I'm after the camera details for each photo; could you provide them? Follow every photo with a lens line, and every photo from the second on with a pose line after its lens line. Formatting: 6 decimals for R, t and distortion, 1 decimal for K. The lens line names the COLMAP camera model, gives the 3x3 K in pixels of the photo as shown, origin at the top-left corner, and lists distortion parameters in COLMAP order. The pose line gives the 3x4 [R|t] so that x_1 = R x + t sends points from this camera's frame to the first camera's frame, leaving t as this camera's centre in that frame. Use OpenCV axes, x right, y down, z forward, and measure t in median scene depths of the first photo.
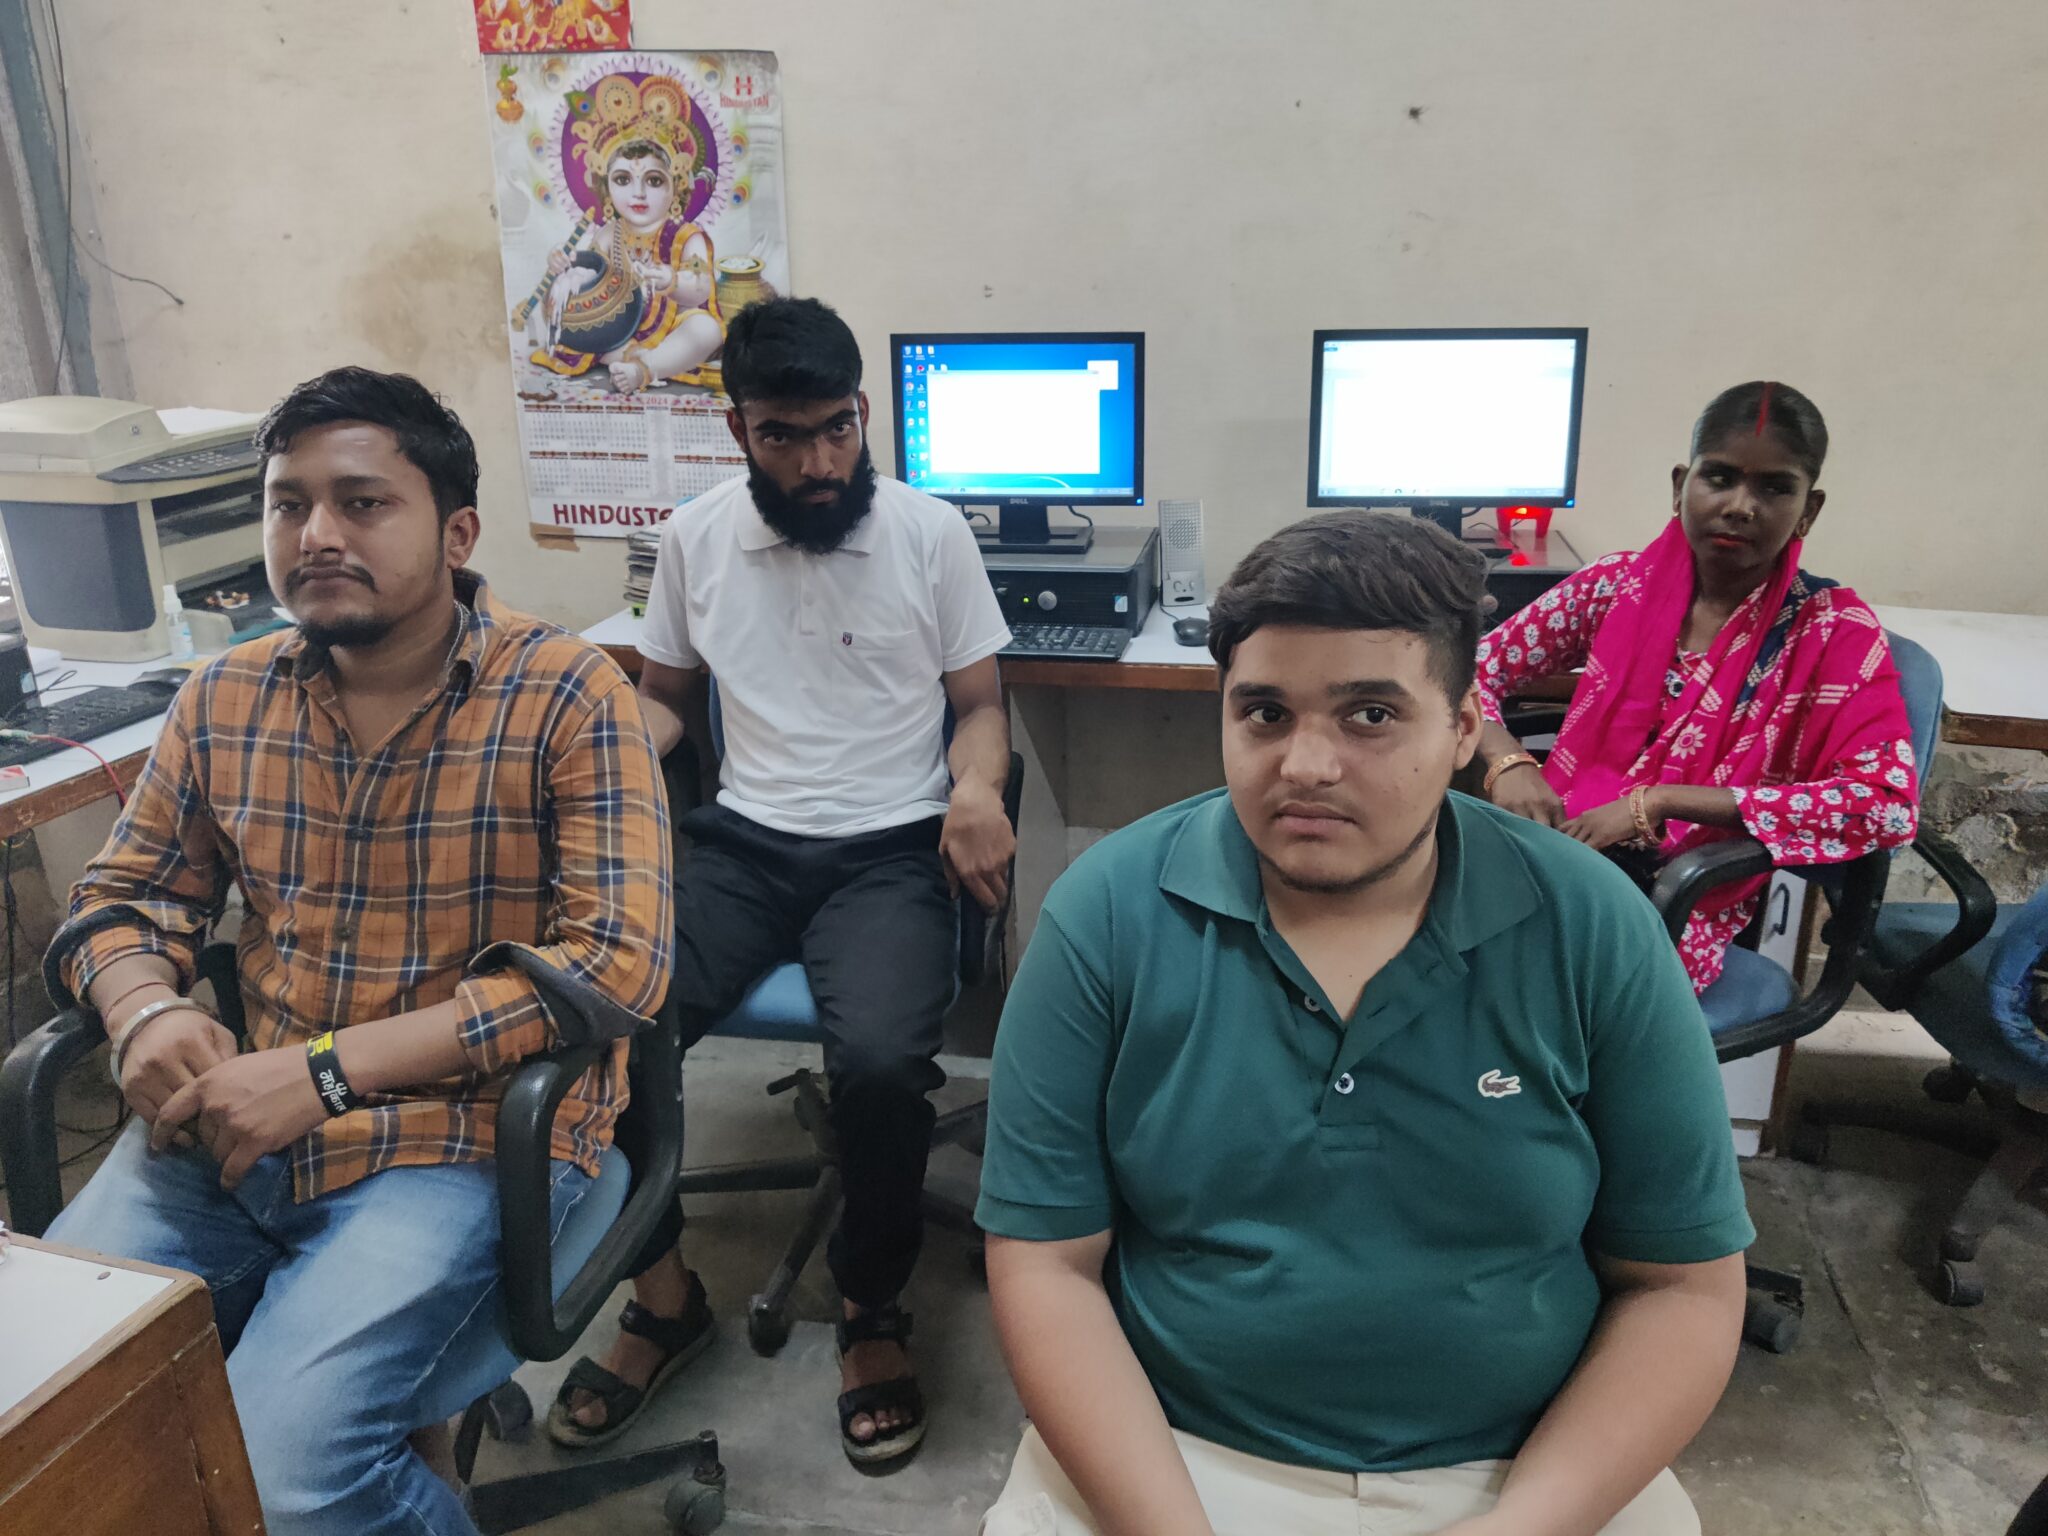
lens RADIAL K [[1616.0, 0, 1023.2], [0, 1616.0, 670.7], [0, 0, 1]] dist [-0.034671, 0.003595]
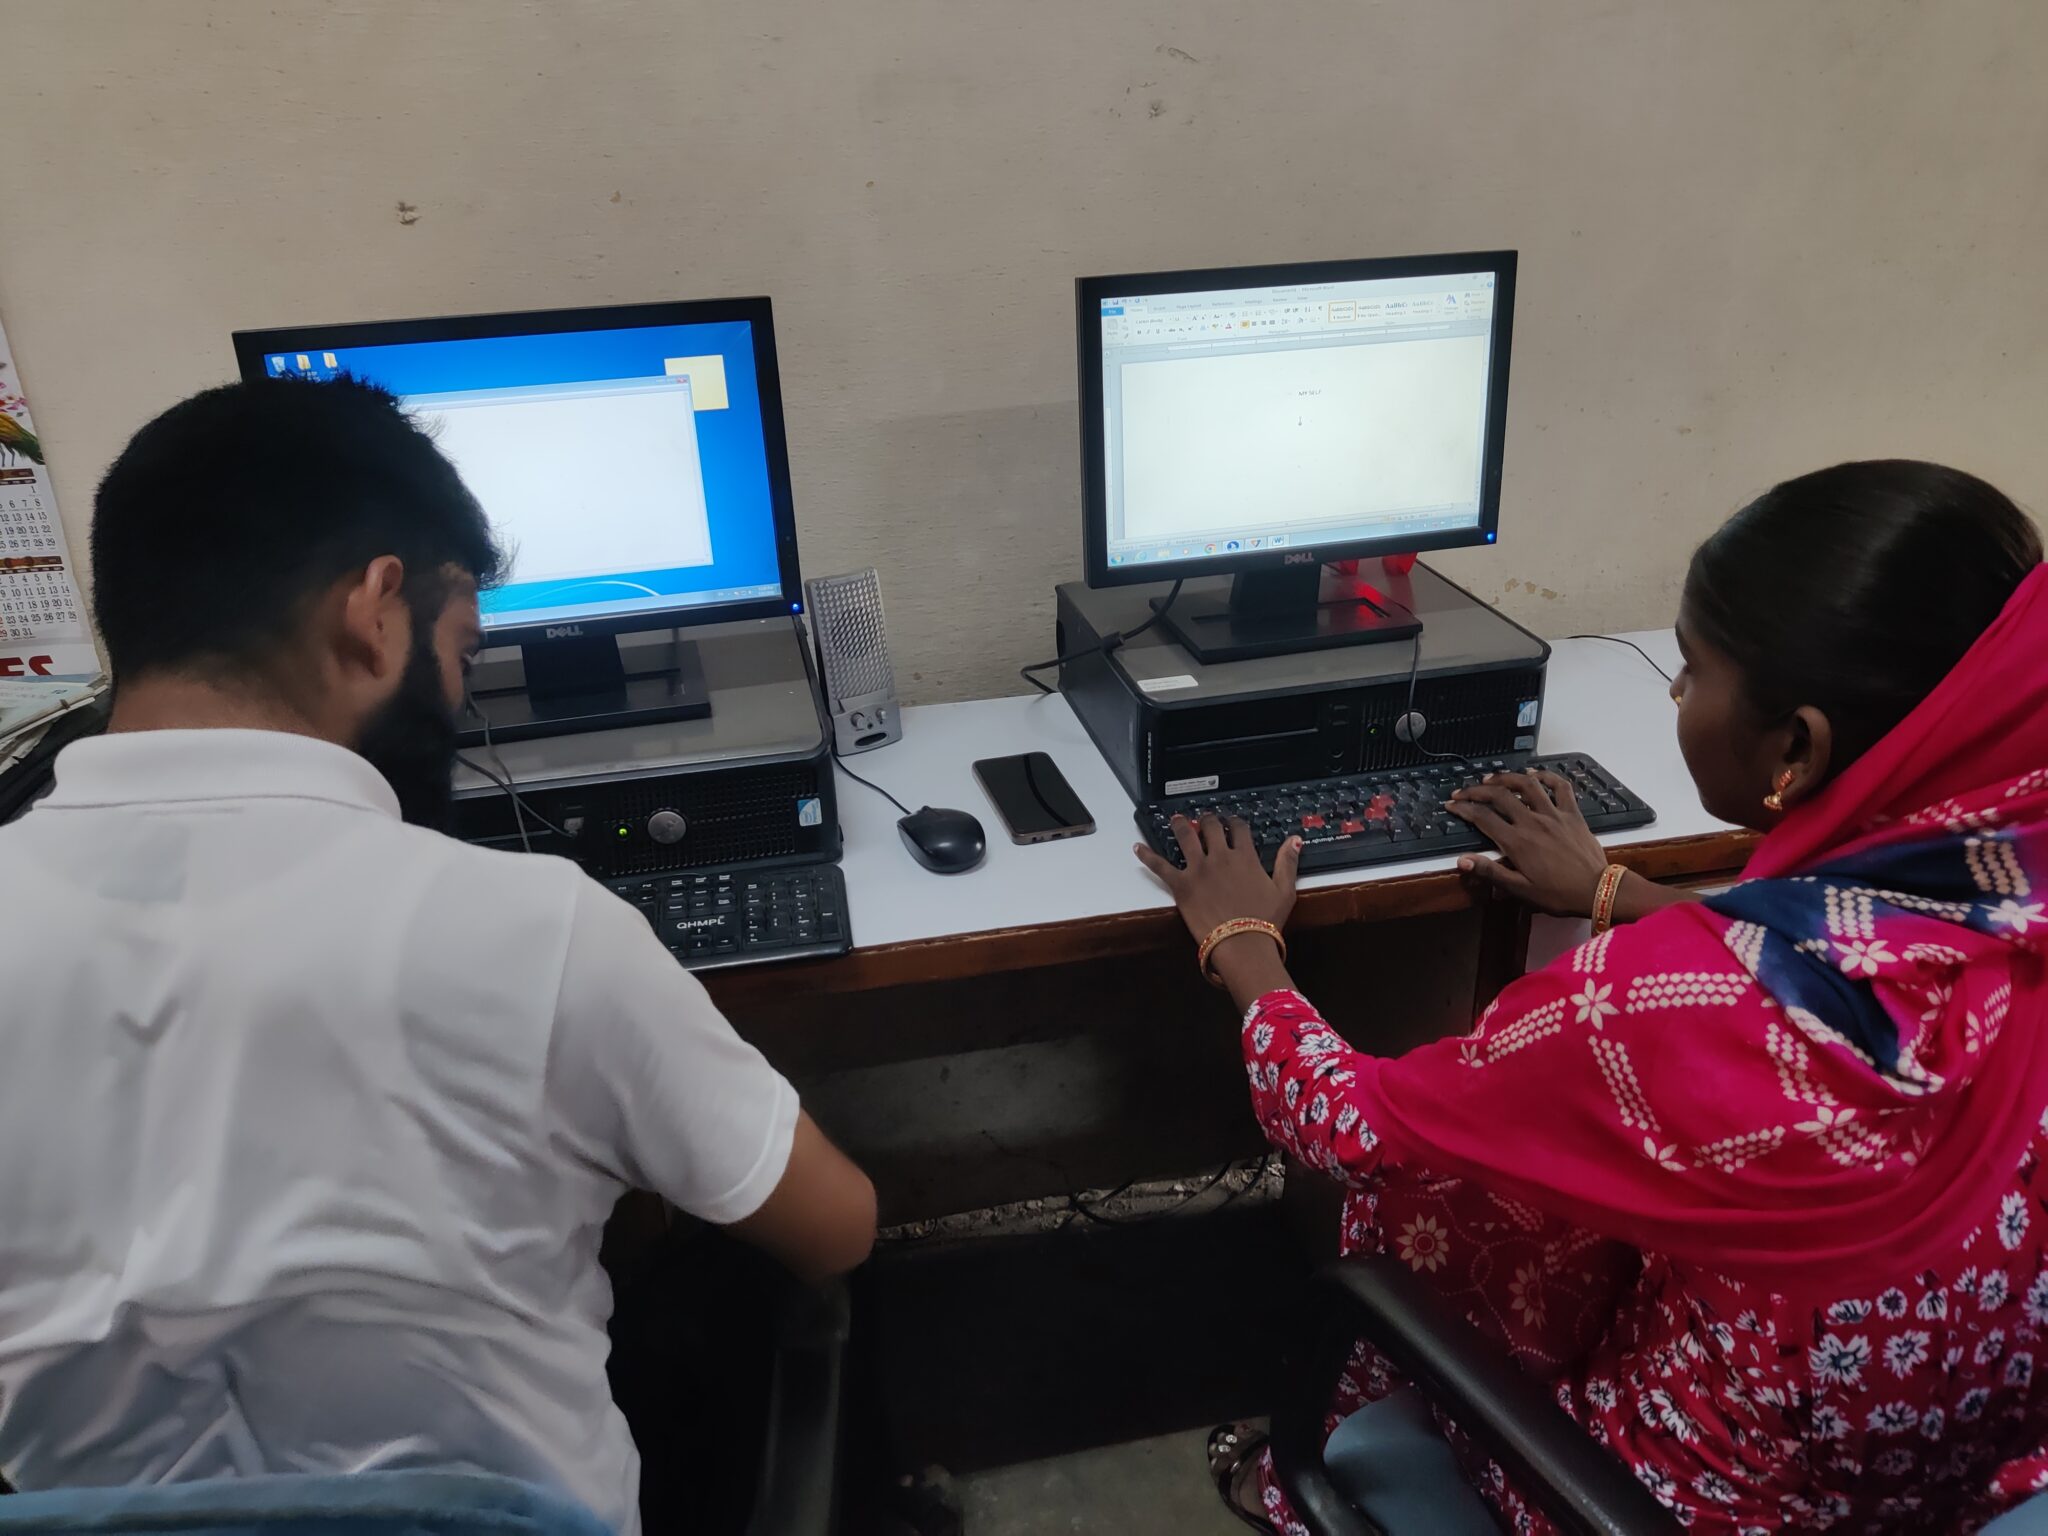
lens RADIAL K [[1522.1, 0, 1086.4], [0, 1522.1, 763.5], [0, 0, 1]] dist [0.007938, 0.003815]
pose [[0.918872, -0.170424, 0.355851, -0.052581], [0.113887, 0.978077, 0.174343, -0.217352], [-0.377762, -0.119672, 0.918137, 0.776443]]
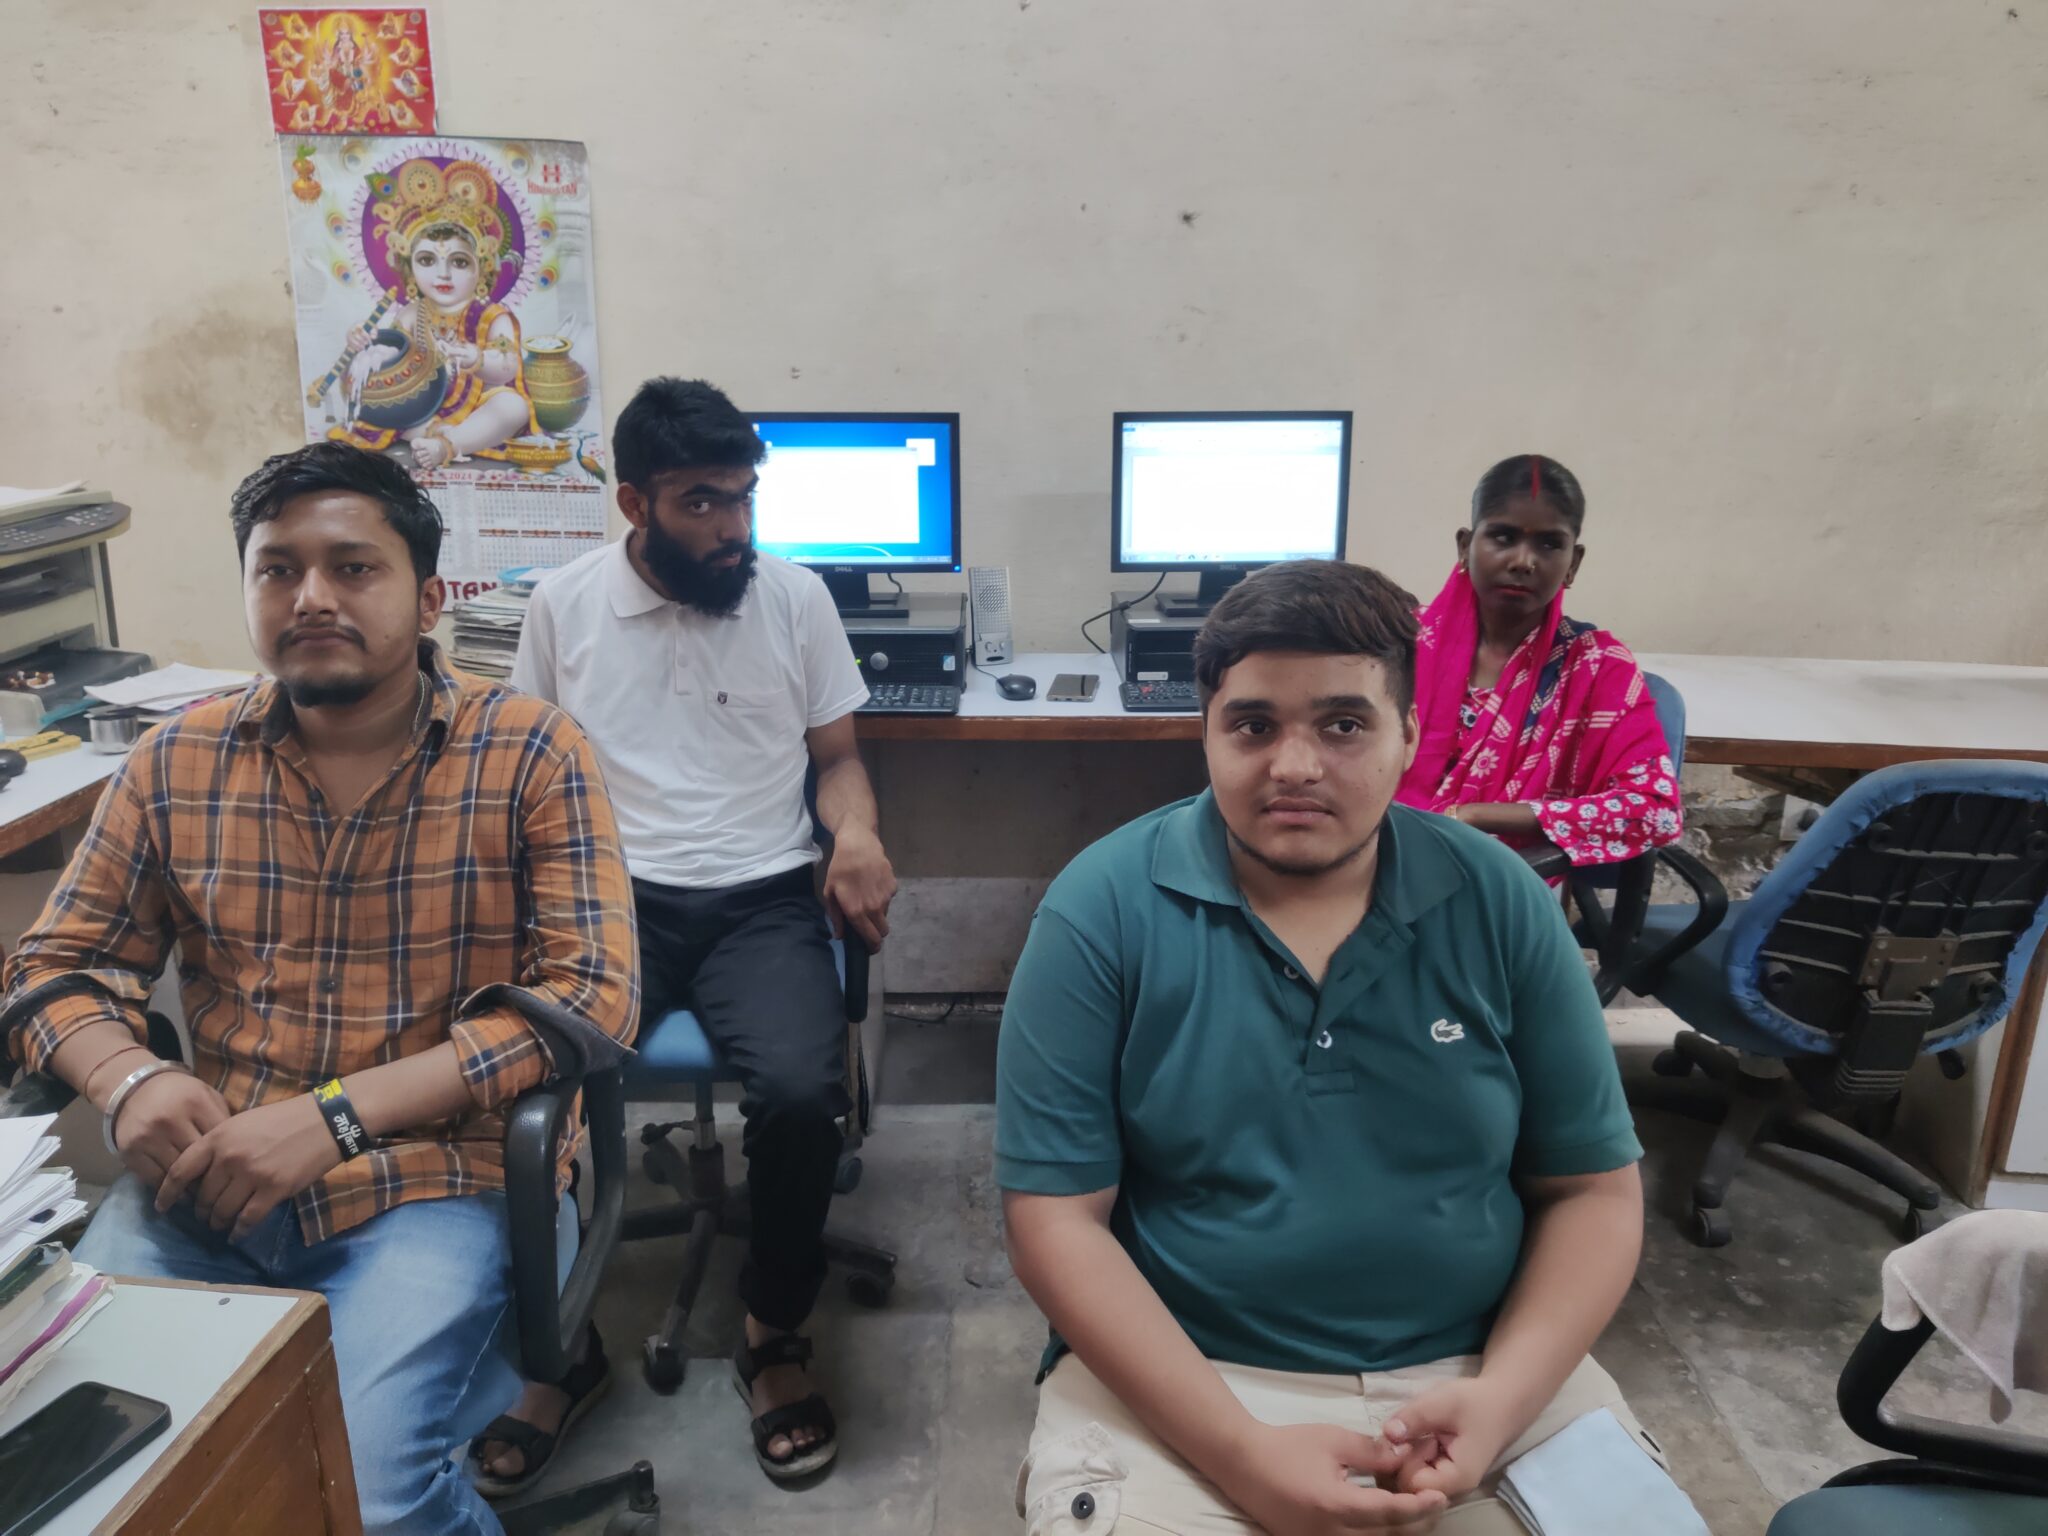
lens RADIAL K [[1578.2, 0, 1021.1], [0, 1578.2, 657.2], [0, 0, 1]] dist [0.020449, -0.112308]
pose [[0.983486, -0.021943, 0.179647, -0.126224], [0.031215, 0.998313, -0.048949, 0.012479], [-0.178270, 0.053748, 0.982513, -0.070596]]
